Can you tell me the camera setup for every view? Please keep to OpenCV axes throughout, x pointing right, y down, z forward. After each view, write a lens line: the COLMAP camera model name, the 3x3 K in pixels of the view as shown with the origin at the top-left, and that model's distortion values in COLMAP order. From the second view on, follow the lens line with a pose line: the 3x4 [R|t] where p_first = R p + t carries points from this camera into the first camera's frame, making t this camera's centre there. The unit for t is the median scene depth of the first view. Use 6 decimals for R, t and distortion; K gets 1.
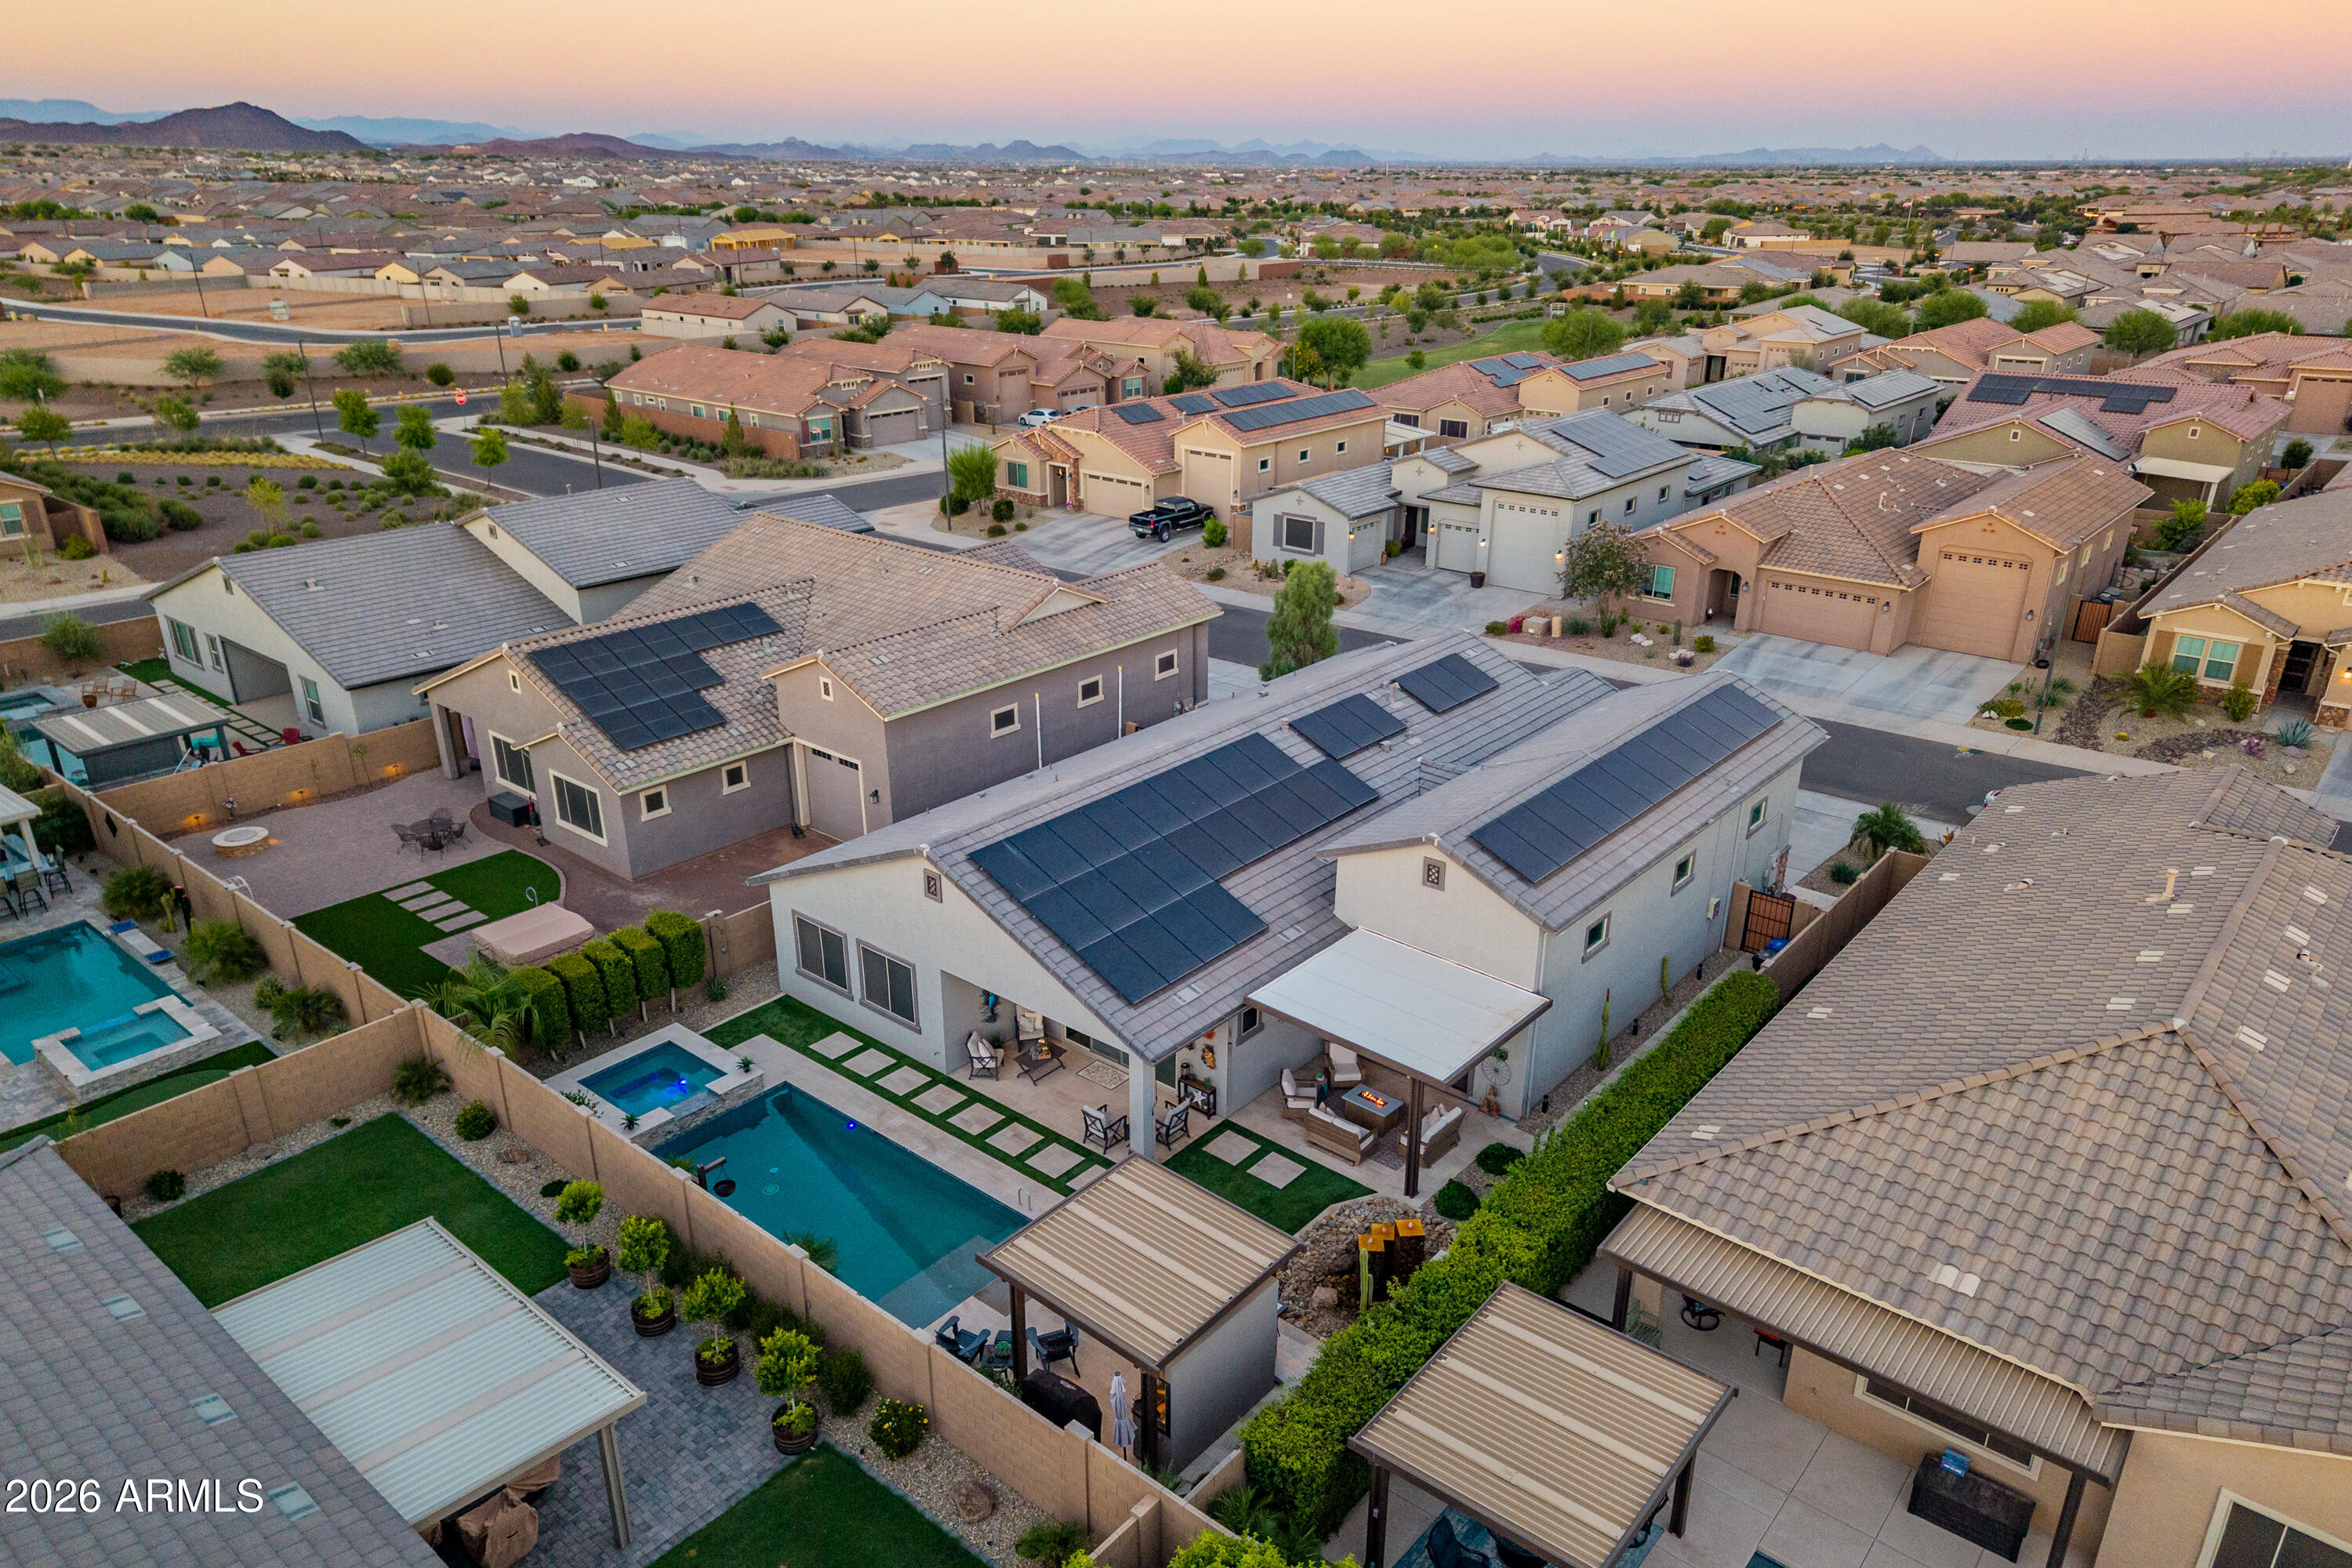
lens RADIAL K [[1587.6, 0, 1178.4], [0, 1587.6, 815.1], [0, 0, 1]] dist [0.037453, -0.000524]
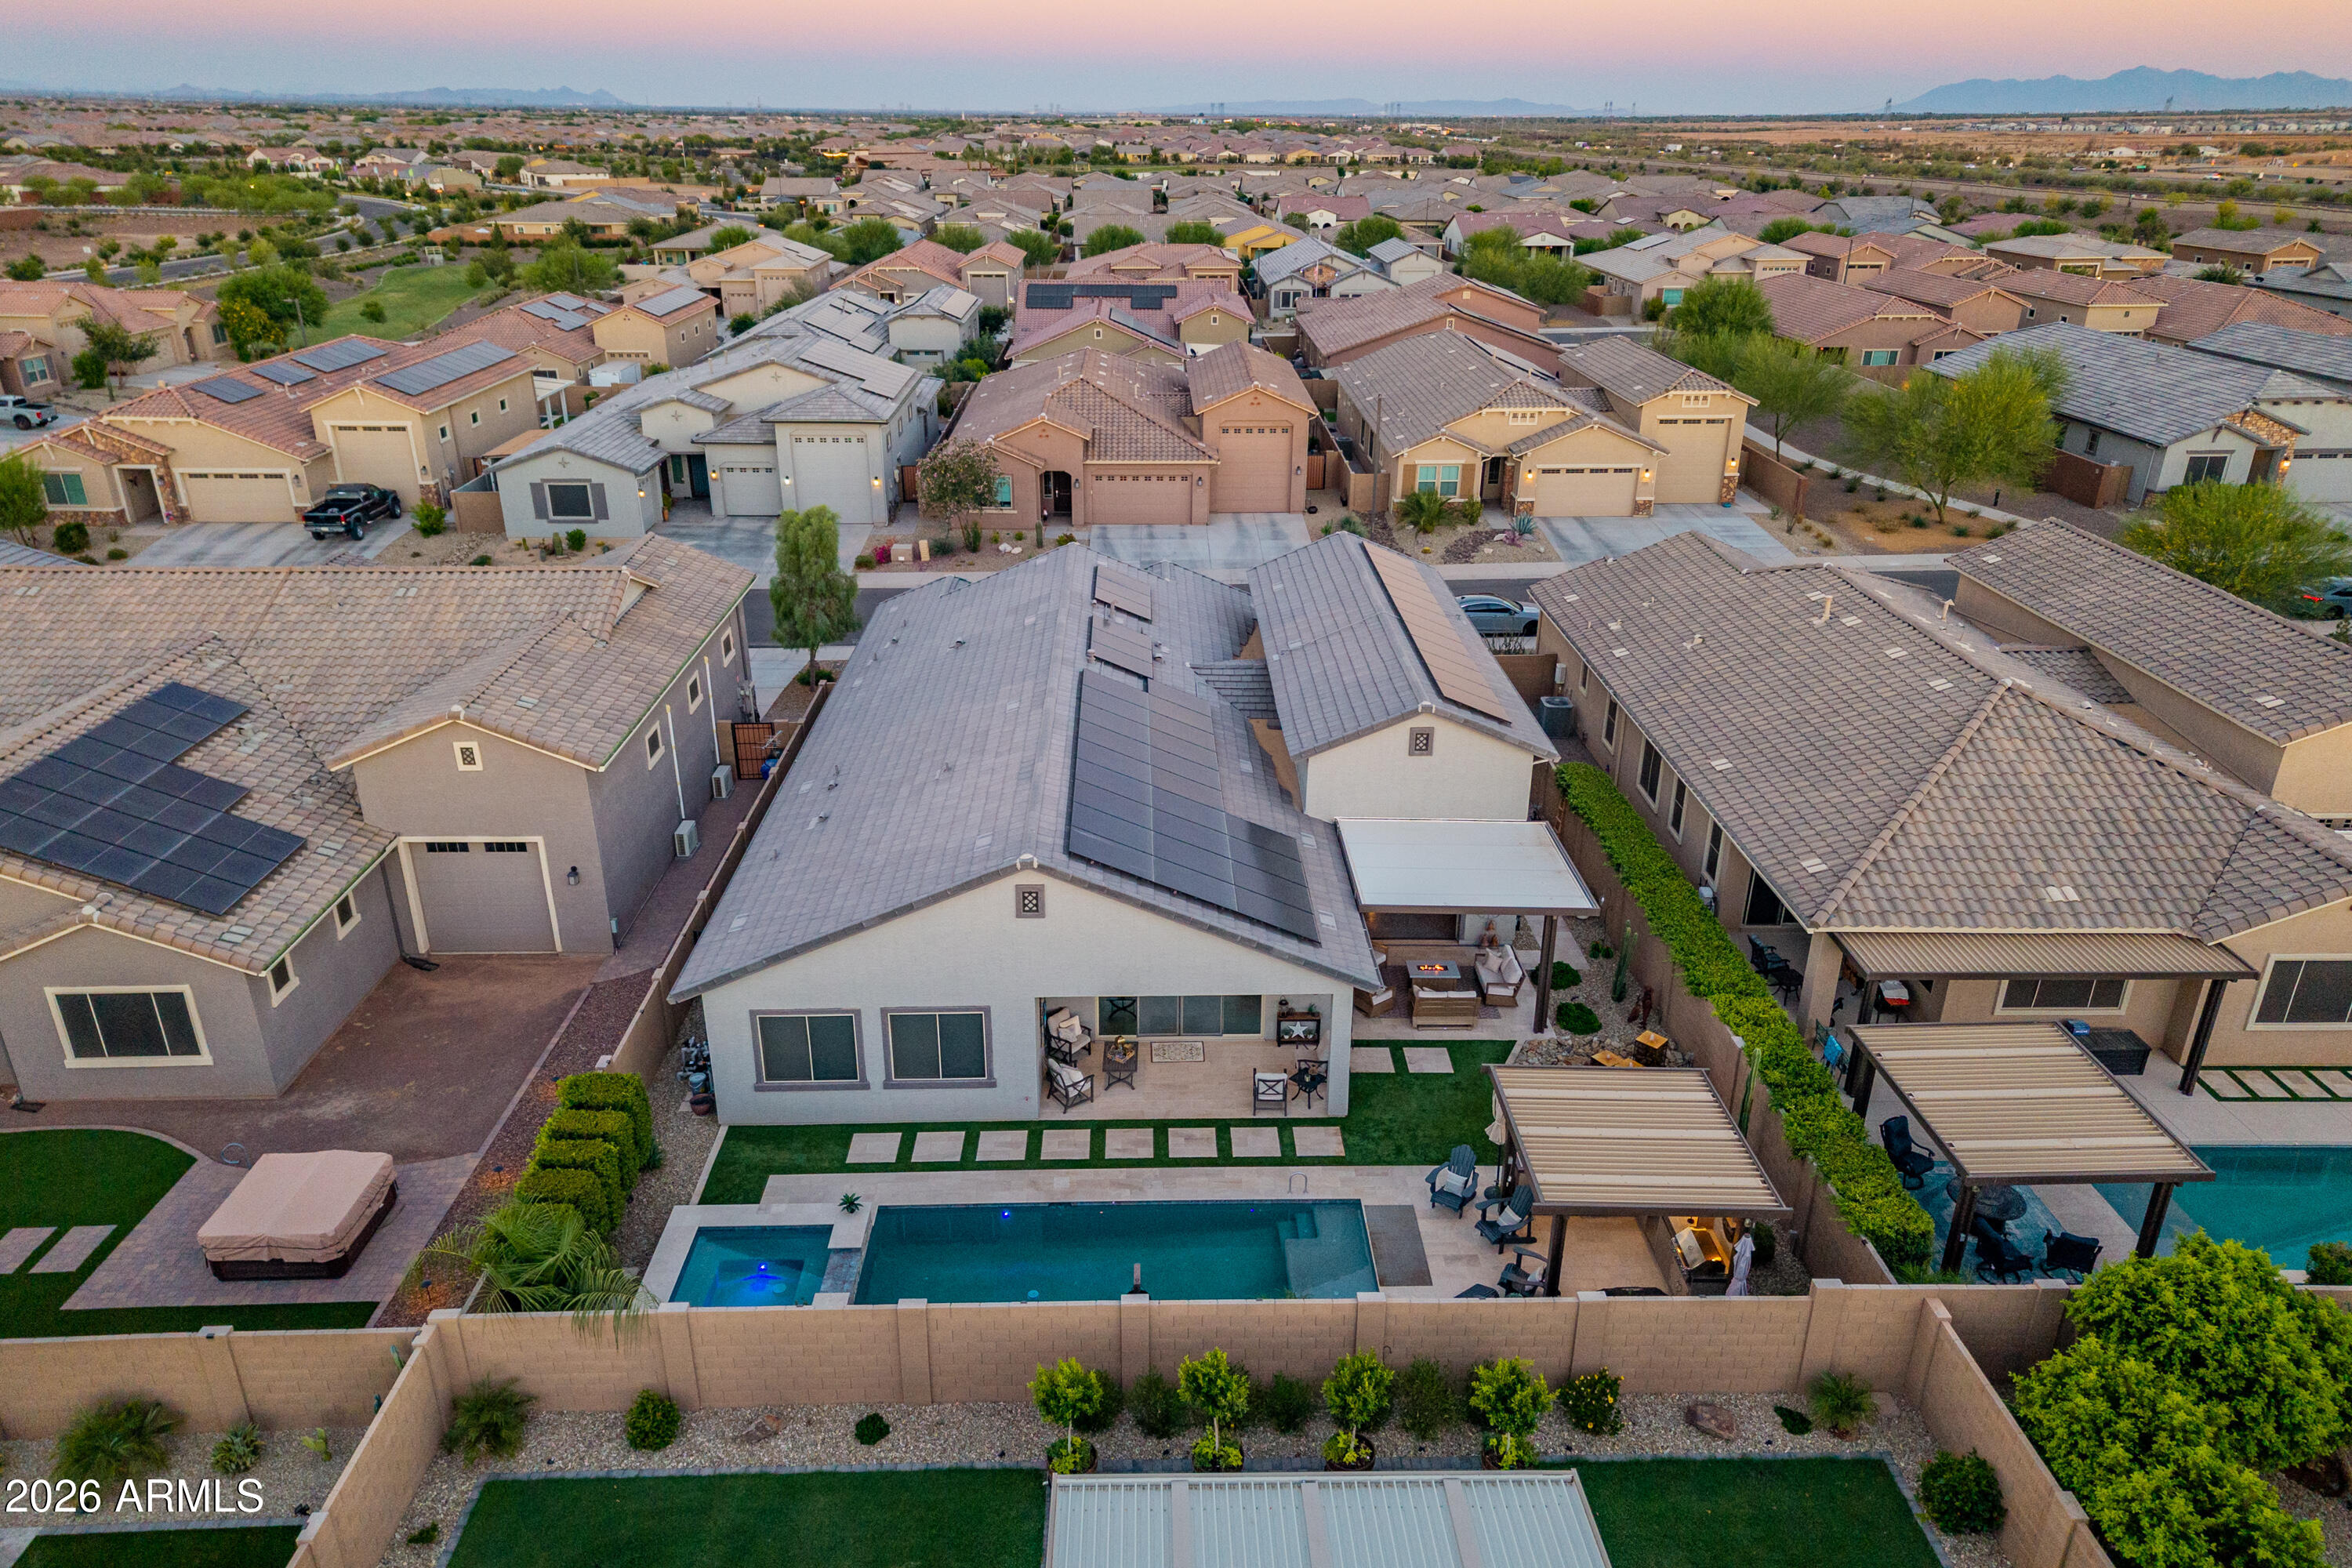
lens RADIAL K [[1584.1, 0, 1186.7], [0, 1584.1, 783.5], [0, 0, 1]] dist [0.034202, 0.002687]
pose [[0.744931, -0.260862, 0.614027, -0.362130], [0.251706, 0.962260, 0.103437, -0.049898], [-0.617837, 0.077501, 0.782477, 0.176487]]
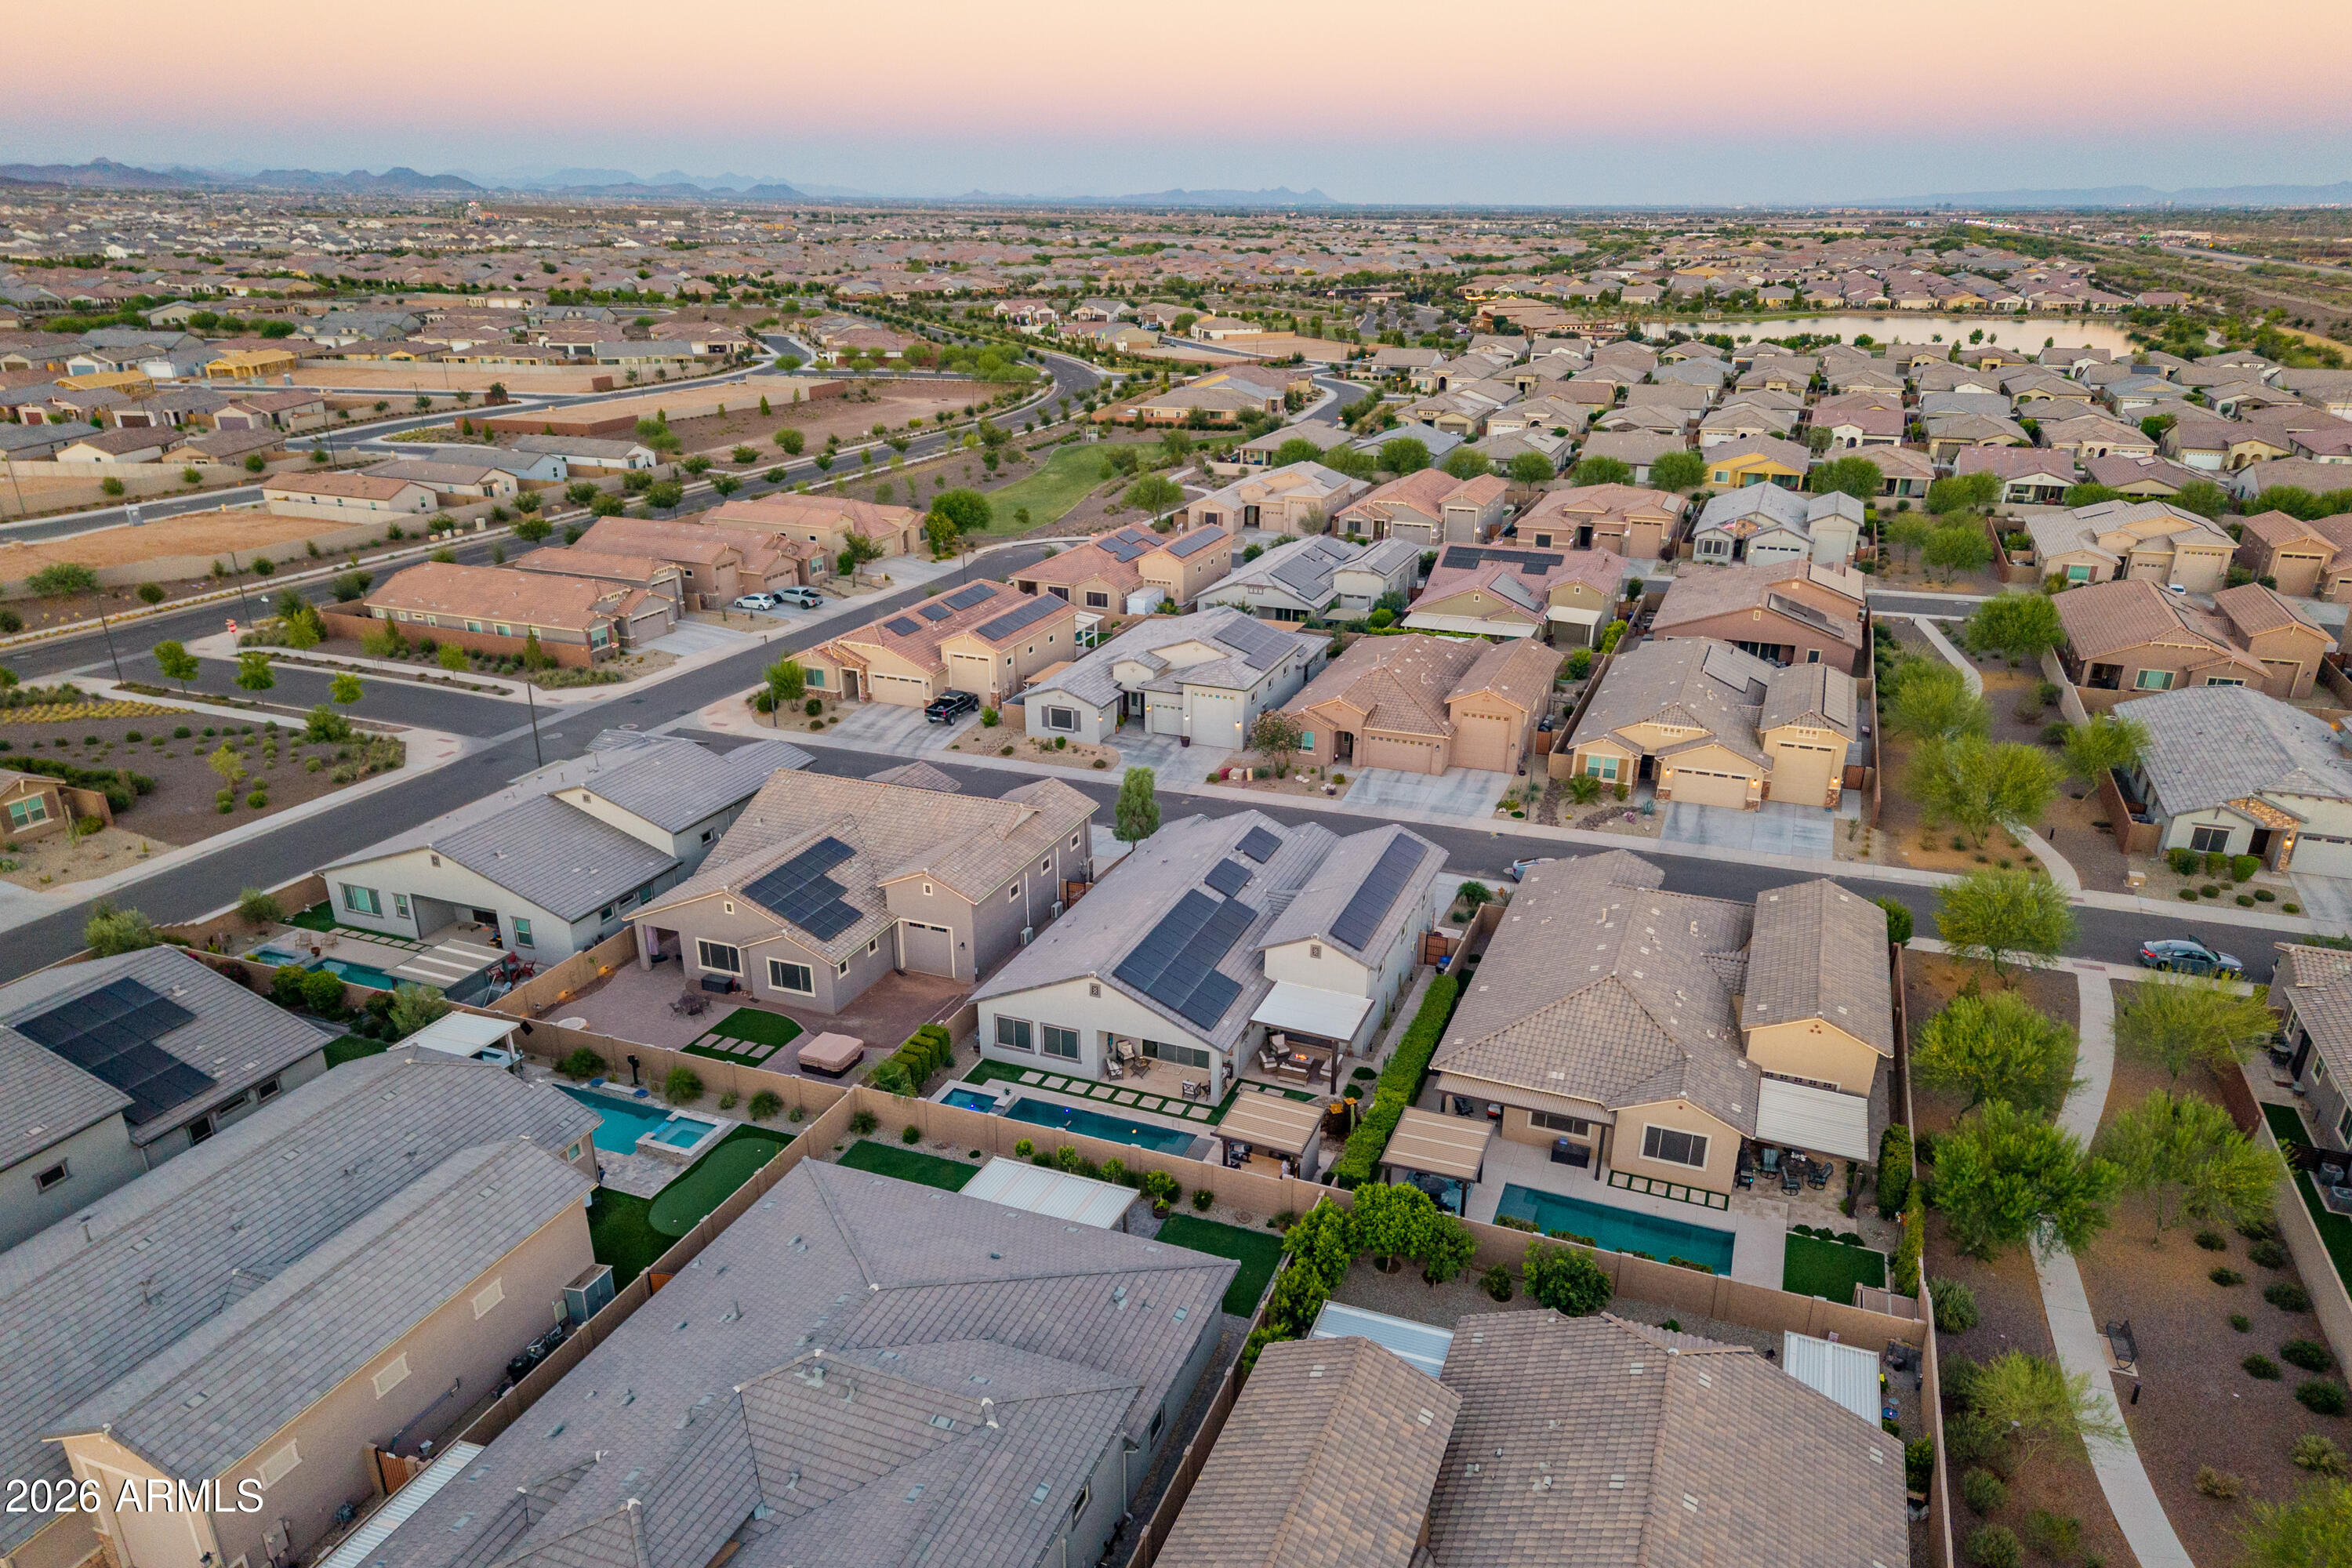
lens RADIAL K [[1595.0, 0, 1192.9], [0, 1595.0, 864.3], [0, 0, 1]] dist [0.133642, -0.209546]
pose [[0.944516, -0.122550, 0.304747, -0.401358], [0.120483, 0.992384, 0.025654, -0.097440], [-0.305570, 0.012486, 0.952088, -0.641998]]
